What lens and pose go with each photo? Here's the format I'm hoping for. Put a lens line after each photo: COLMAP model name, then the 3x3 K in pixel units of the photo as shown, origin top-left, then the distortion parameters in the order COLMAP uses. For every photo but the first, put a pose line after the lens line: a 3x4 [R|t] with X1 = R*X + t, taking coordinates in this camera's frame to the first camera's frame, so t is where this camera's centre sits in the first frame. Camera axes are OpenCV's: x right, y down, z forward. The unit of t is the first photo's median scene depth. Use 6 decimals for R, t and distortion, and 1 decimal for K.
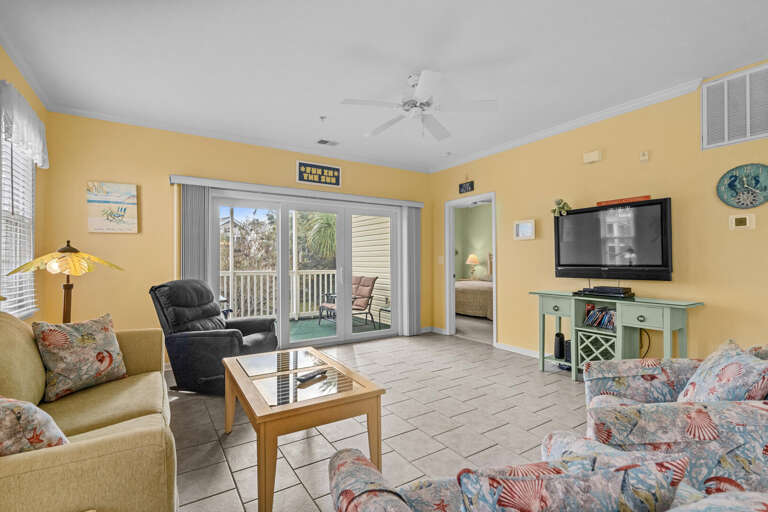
lens RADIAL K [[356.4, 0, 401.0], [0, 356.4, 264.2], [0, 0, 1]] dist [-0.004792, -0.000050]
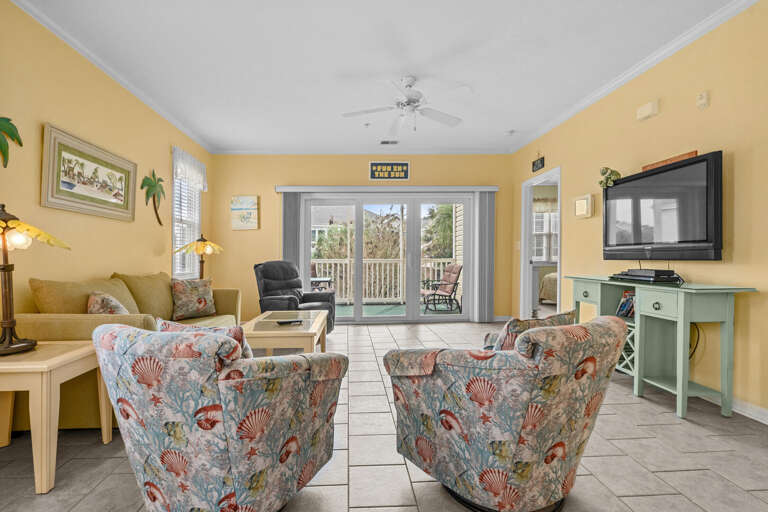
lens RADIAL K [[369.9, 0, 369.9], [0, 369.9, 266.6], [0, 0, 1]] dist [0.000663, 0.000580]
pose [[0.854956, 0.009321, -0.518616, 0.419465], [0.002513, 0.999752, 0.022111, 0.032017], [0.518694, -0.020208, 0.854721, -0.052145]]
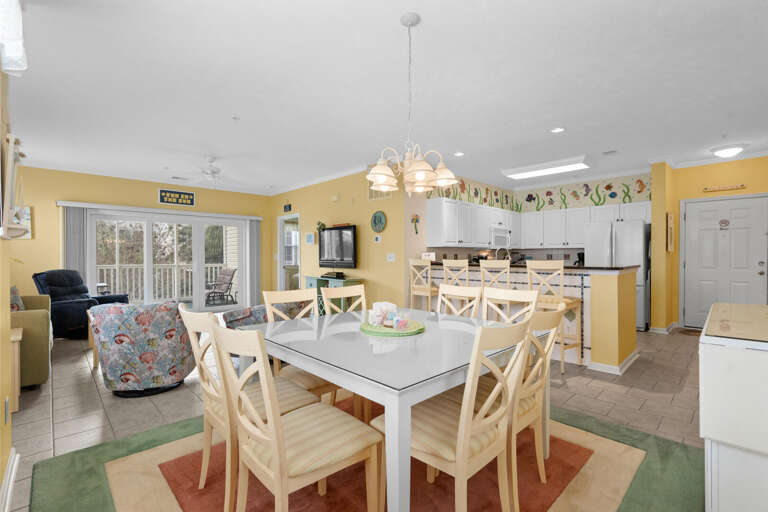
lens RADIAL K [[344.6, 0, 393.9], [0, 344.6, 264.2], [0, 0, 1]] dist [0.000346, 0.000224]
pose [[0.984409, -0.001757, 0.175888, 0.500770], [-0.000855, 0.999891, 0.014773, -0.002820], [-0.175895, -0.014693, 0.984299, -0.693066]]
